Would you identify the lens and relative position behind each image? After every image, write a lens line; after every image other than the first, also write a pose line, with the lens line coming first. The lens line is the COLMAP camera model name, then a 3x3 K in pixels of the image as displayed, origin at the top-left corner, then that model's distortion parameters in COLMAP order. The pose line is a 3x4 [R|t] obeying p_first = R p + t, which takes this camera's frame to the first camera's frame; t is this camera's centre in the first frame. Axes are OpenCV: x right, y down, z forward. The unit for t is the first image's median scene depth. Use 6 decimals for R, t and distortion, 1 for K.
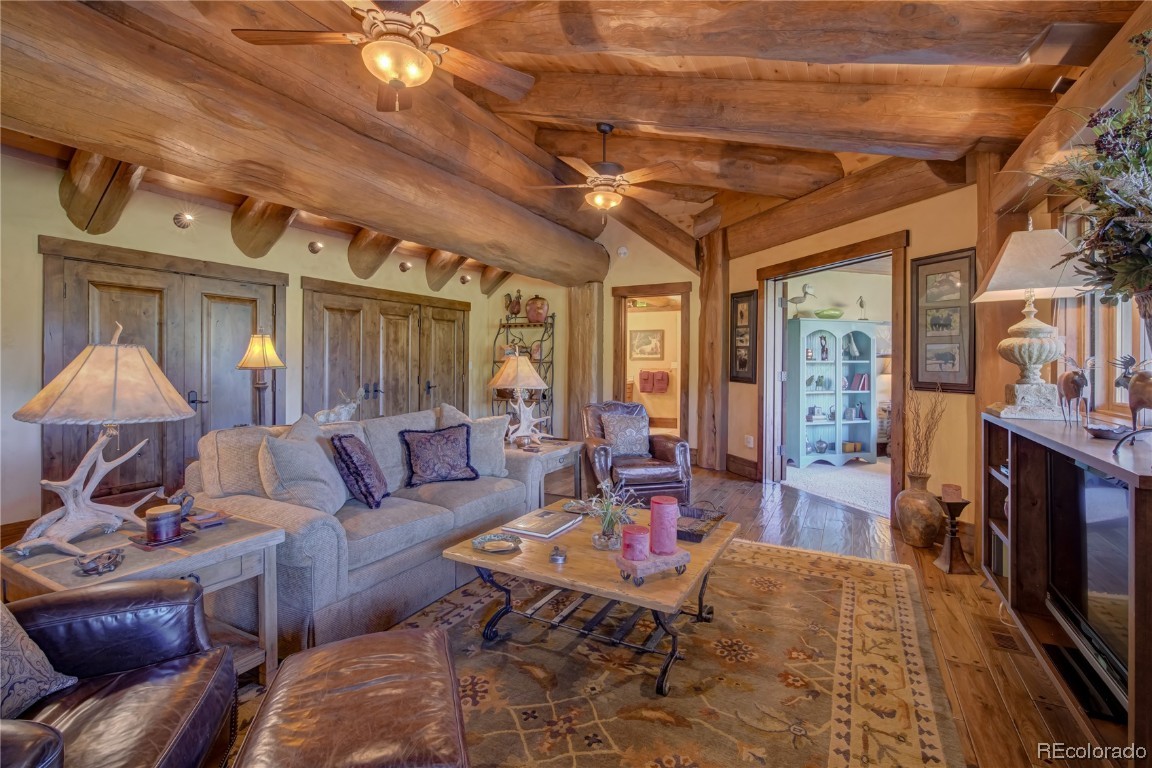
lens RADIAL K [[520.6, 0, 574.1], [0, 520.6, 362.6], [0, 0, 1]] dist [-0.001224, 0.000064]
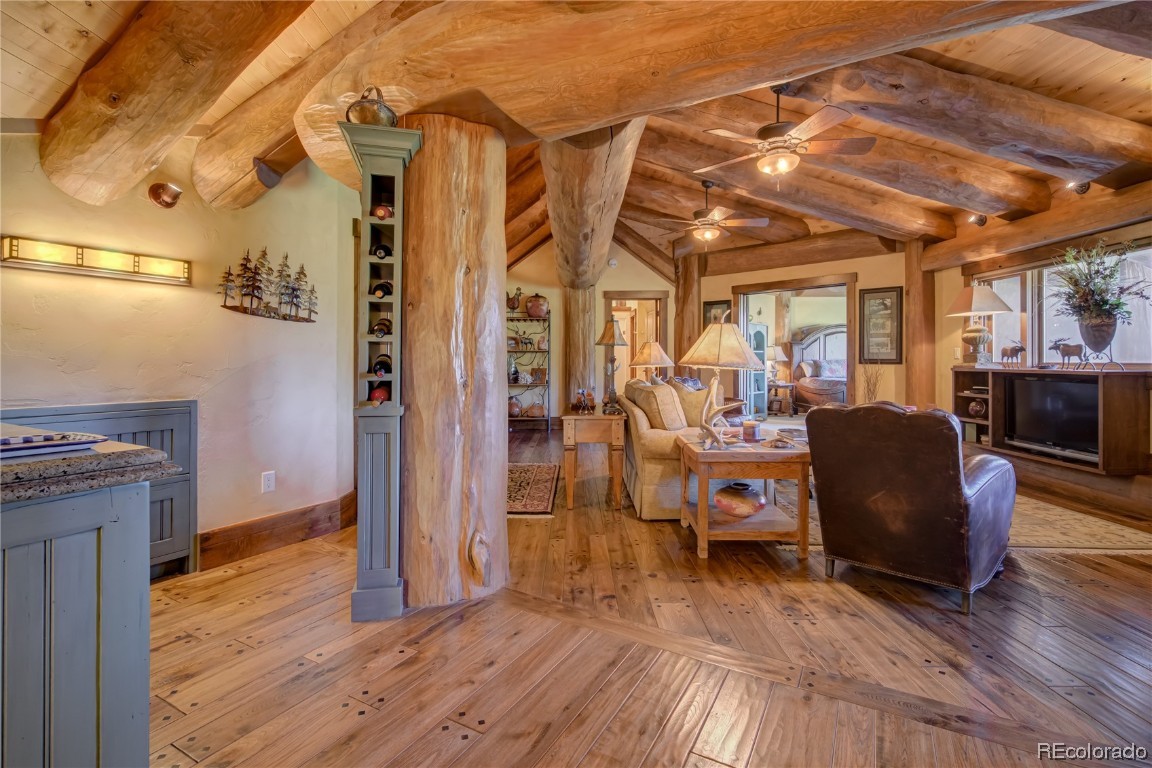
lens RADIAL K [[520.6, 0, 574.1], [0, 520.6, 362.6], [0, 0, 1]] dist [-0.001224, 0.000064]
pose [[0.886214, -0.004978, 0.463249, -0.703490], [0.004337, 0.999988, 0.002451, 0.027490], [-0.463256, -0.000163, 0.886225, -0.077761]]
